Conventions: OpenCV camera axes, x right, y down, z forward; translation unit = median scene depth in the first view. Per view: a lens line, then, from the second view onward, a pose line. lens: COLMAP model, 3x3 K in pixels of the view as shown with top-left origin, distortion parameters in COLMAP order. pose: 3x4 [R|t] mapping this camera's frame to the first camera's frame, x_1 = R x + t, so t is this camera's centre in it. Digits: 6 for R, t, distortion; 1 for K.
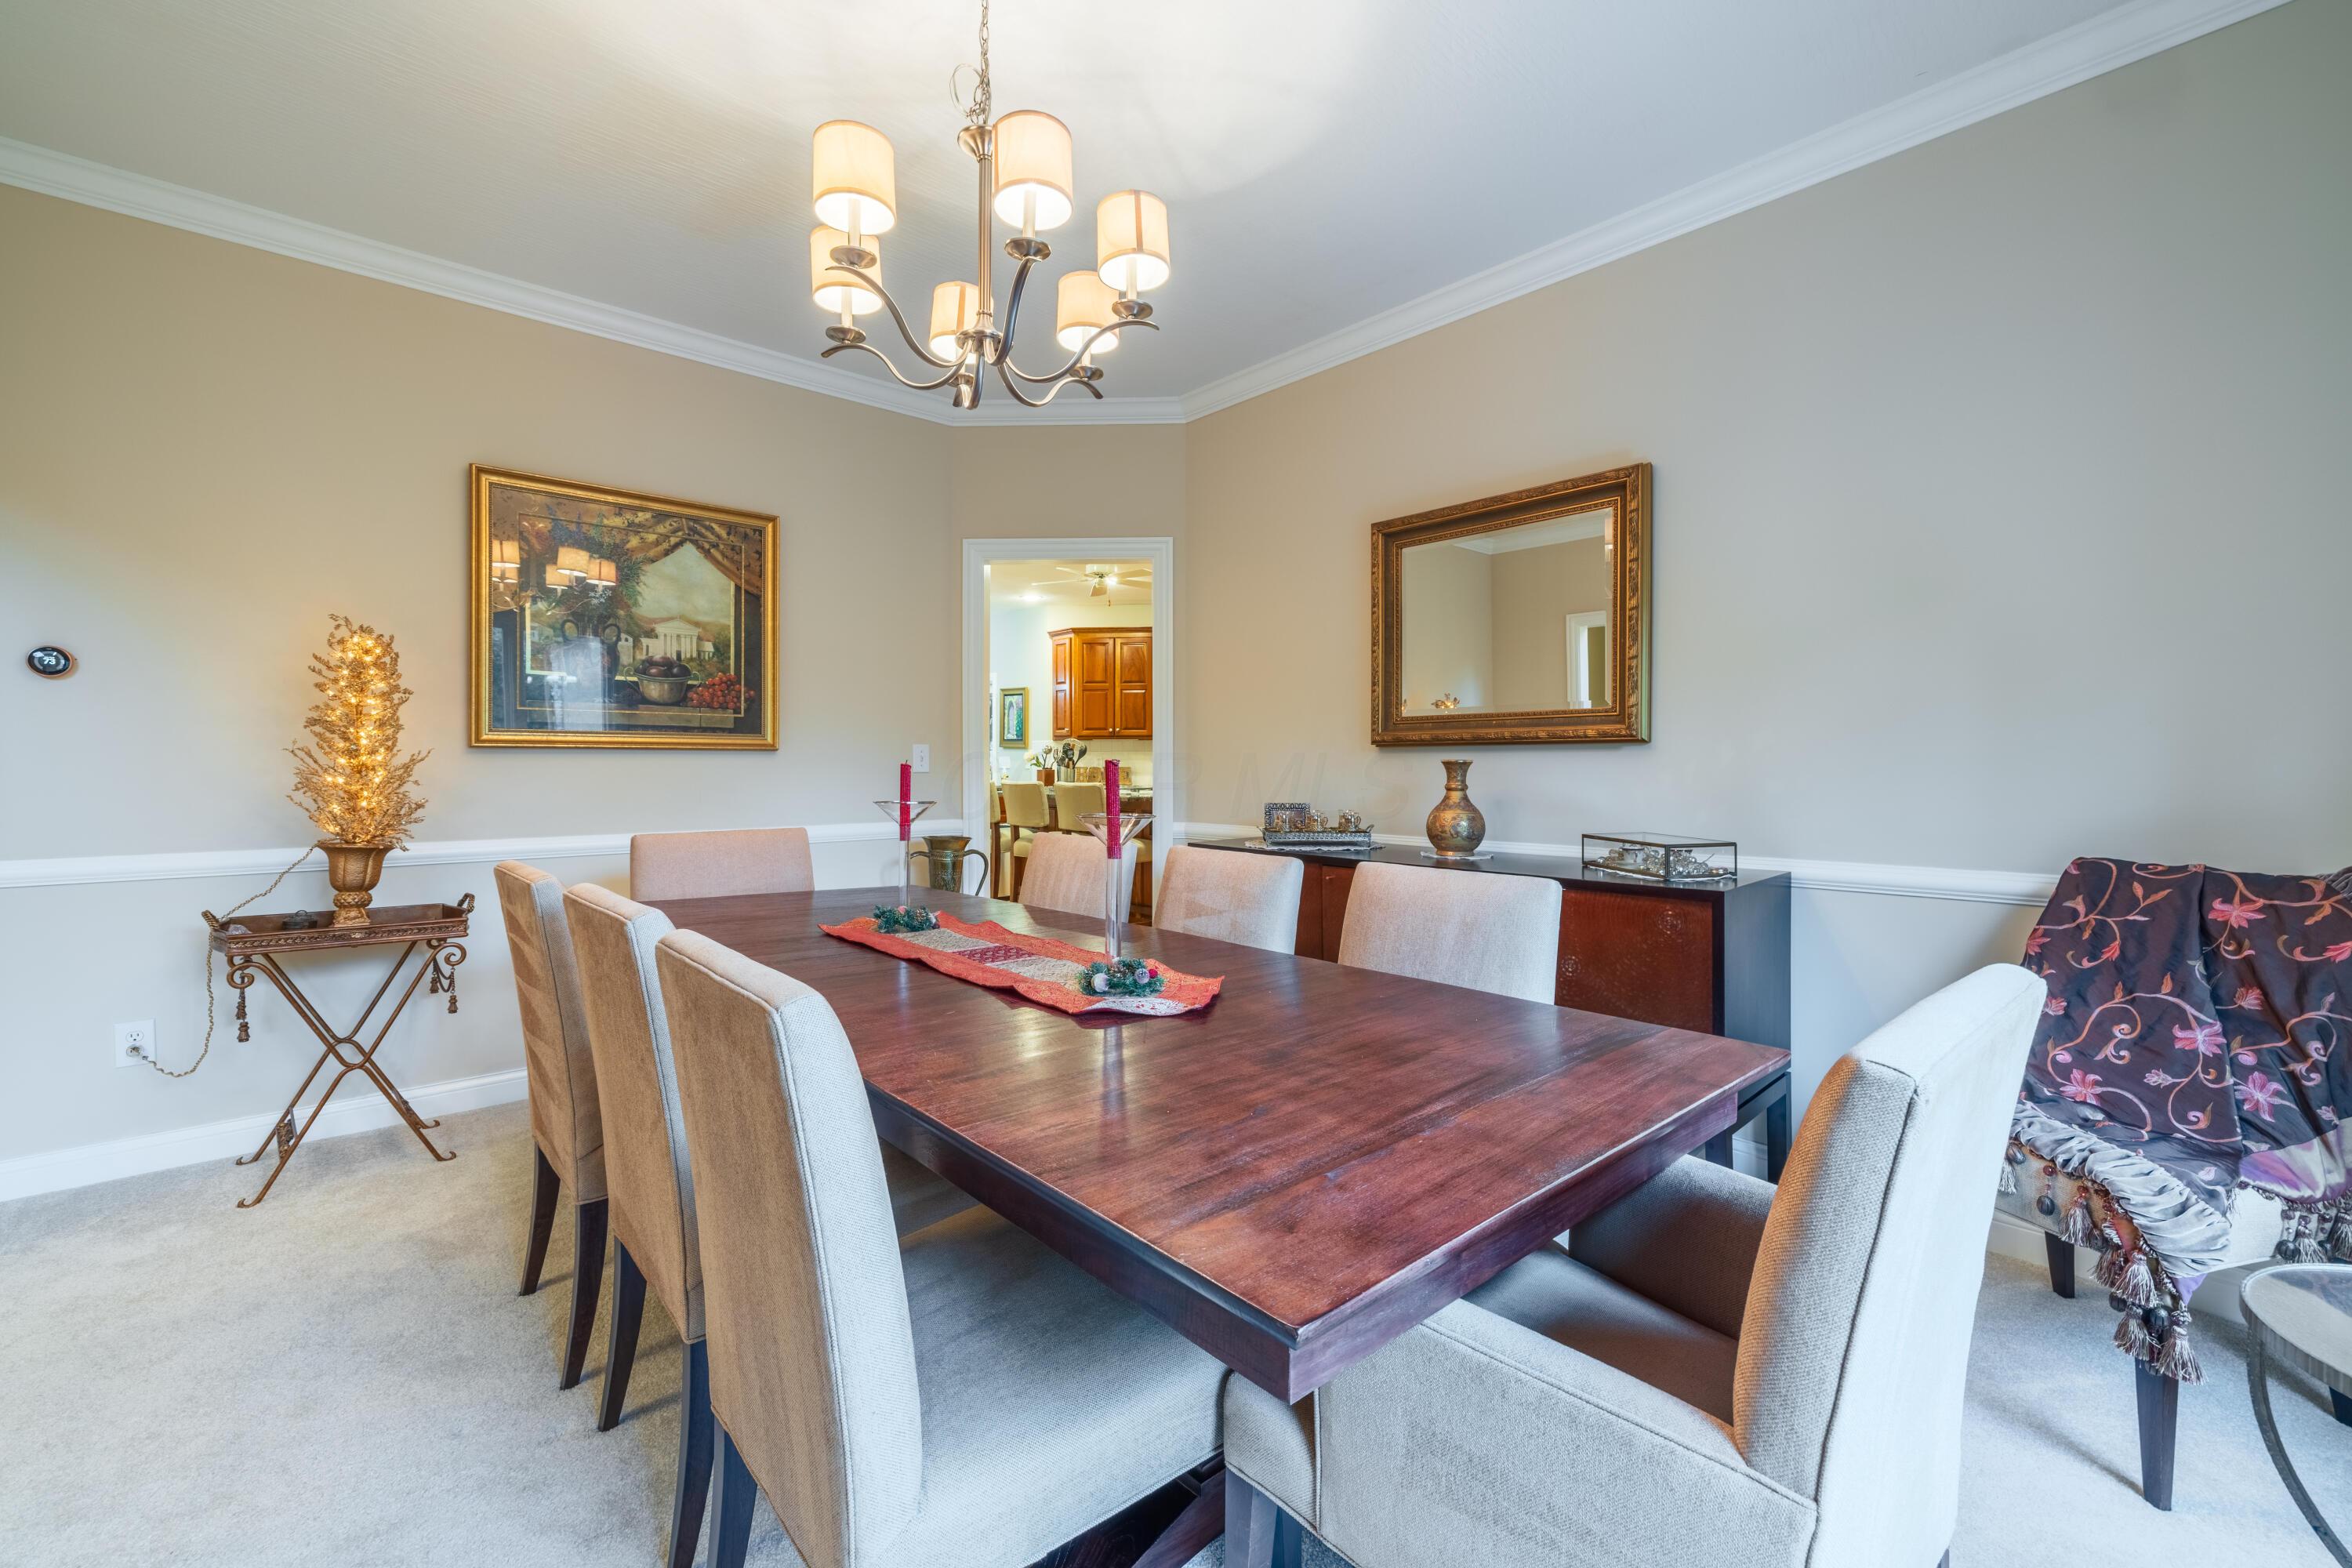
lens RADIAL K [[983.2, 0, 1197.8], [0, 983.2, 764.0], [0, 0, 1]] dist [0.001826, 0.000410]
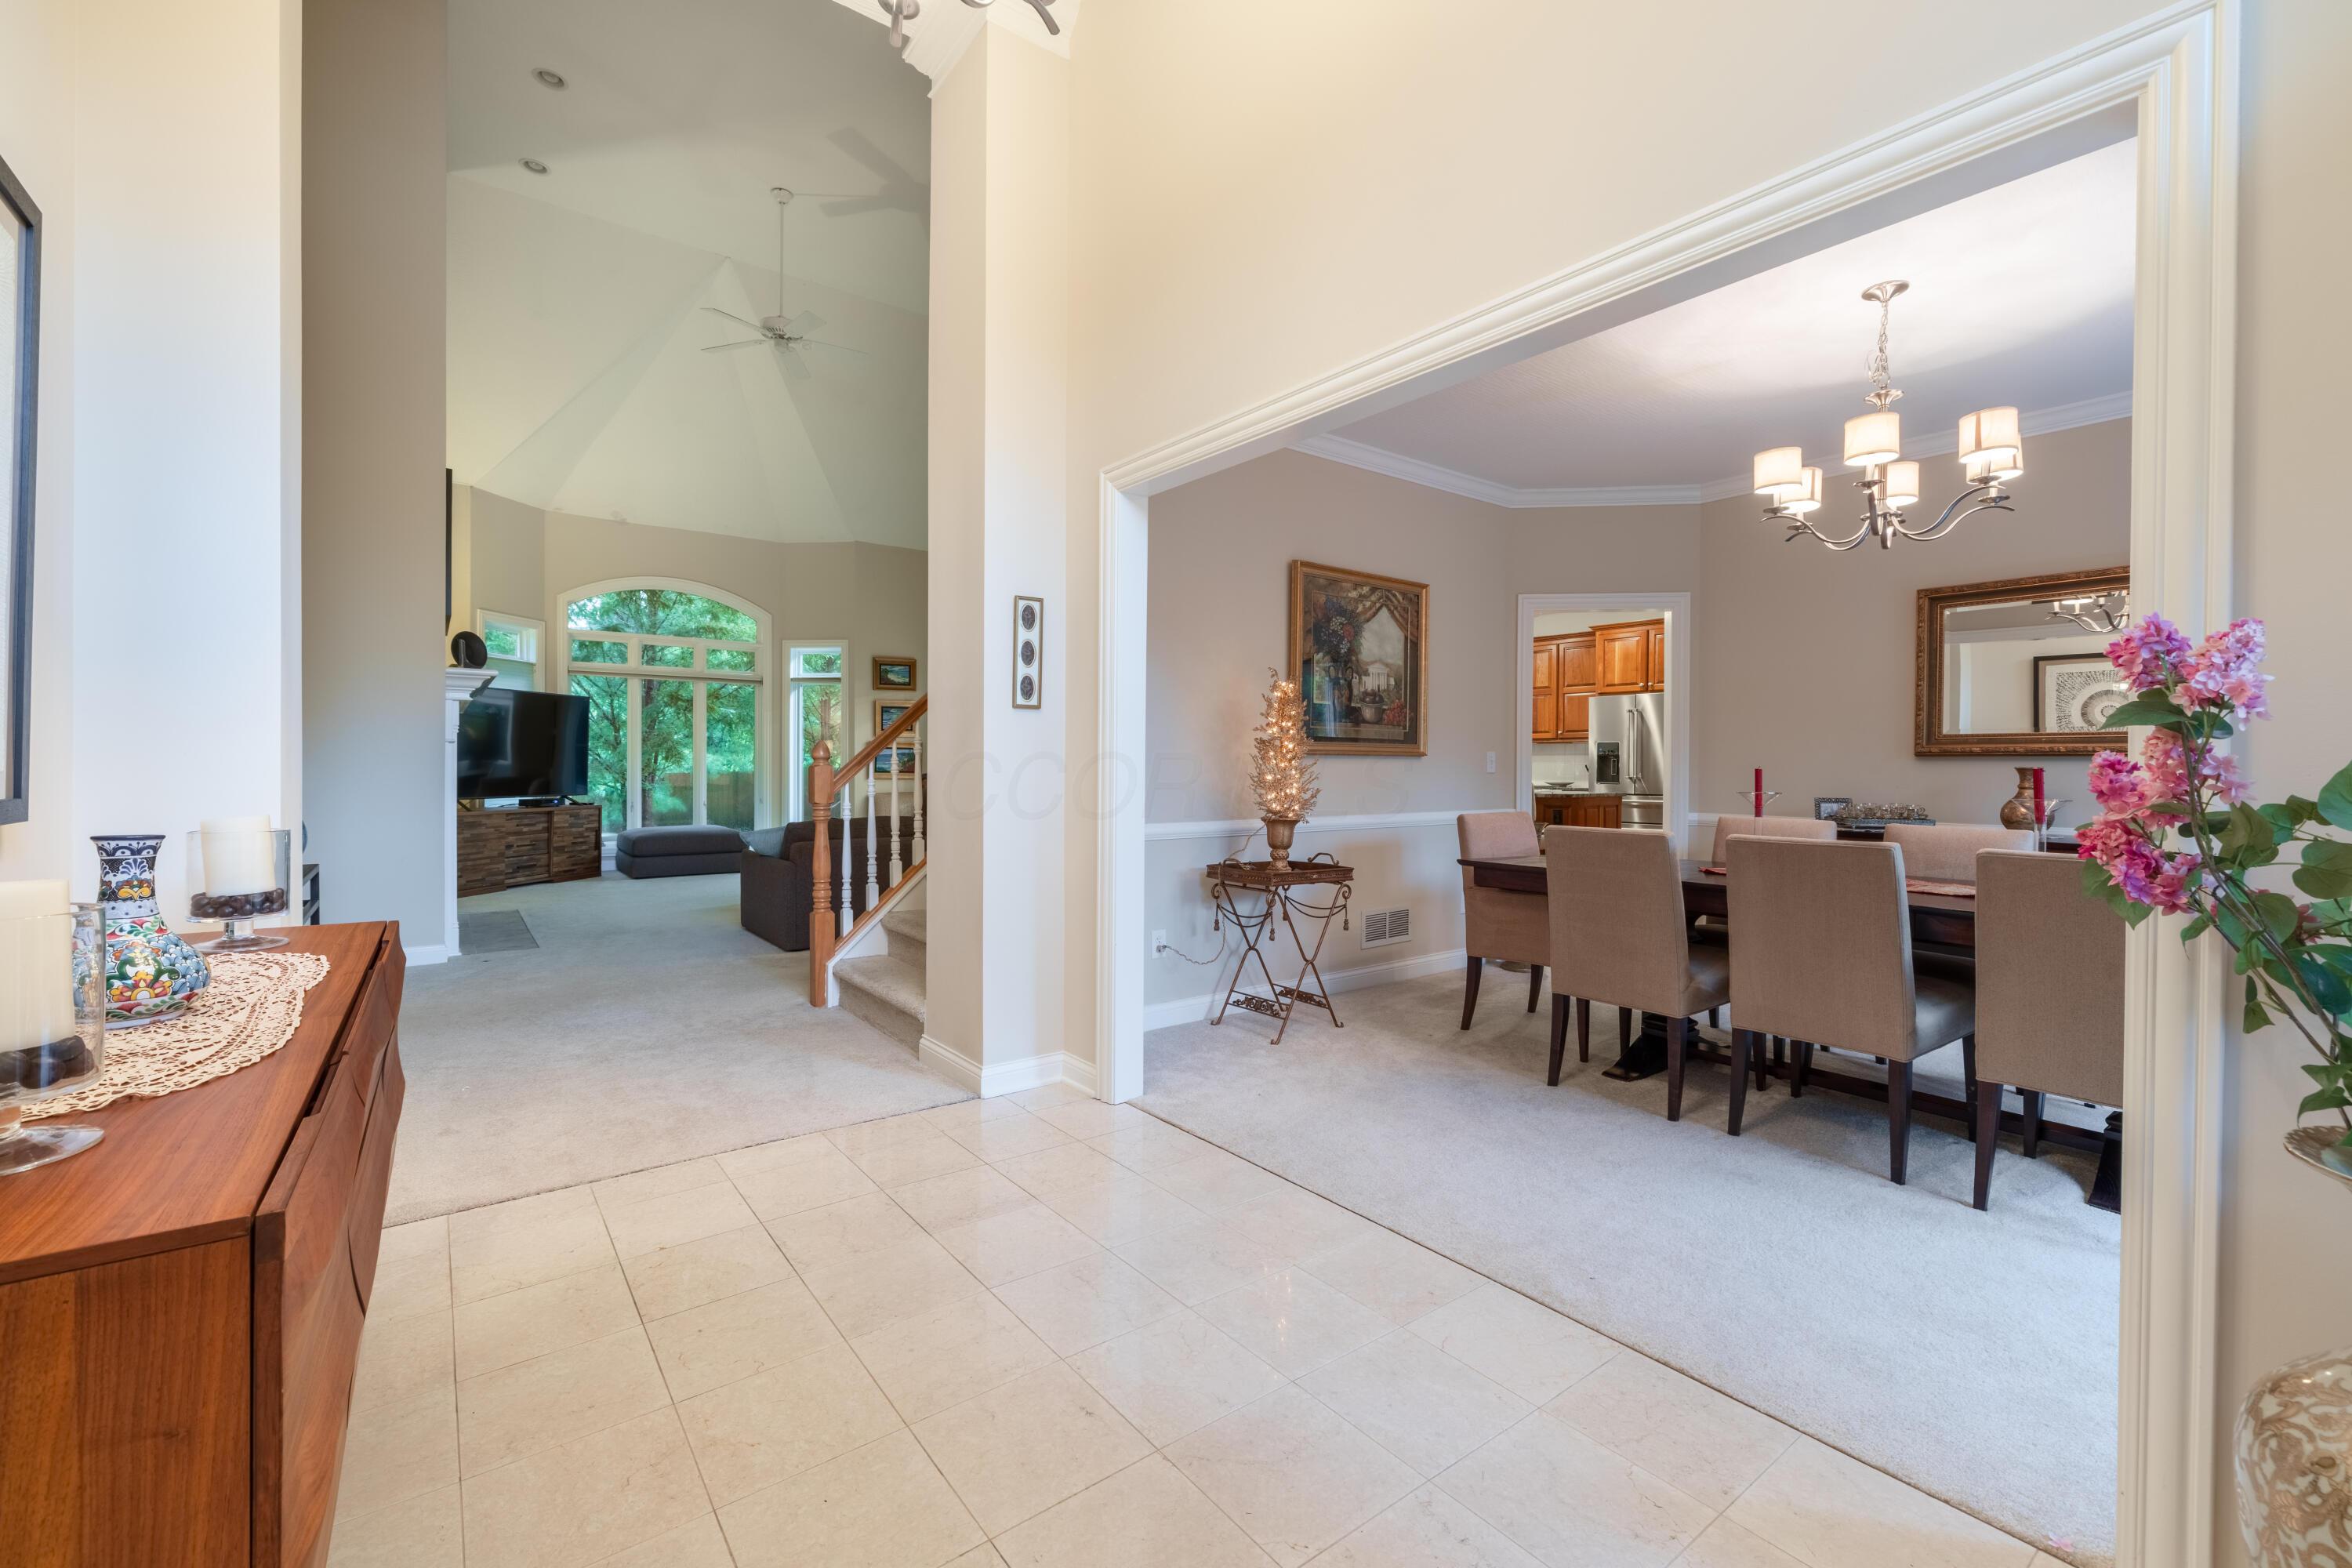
lens RADIAL K [[983.2, 0, 1174.5], [0, 983.2, 768.2], [0, 0, 1]] dist [0.001826, 0.000410]
pose [[0.995877, 0.007310, -0.090424, -0.706782], [-0.007029, 0.999969, 0.003428, 0.000551], [0.090446, -0.002778, 0.995897, -0.423694]]
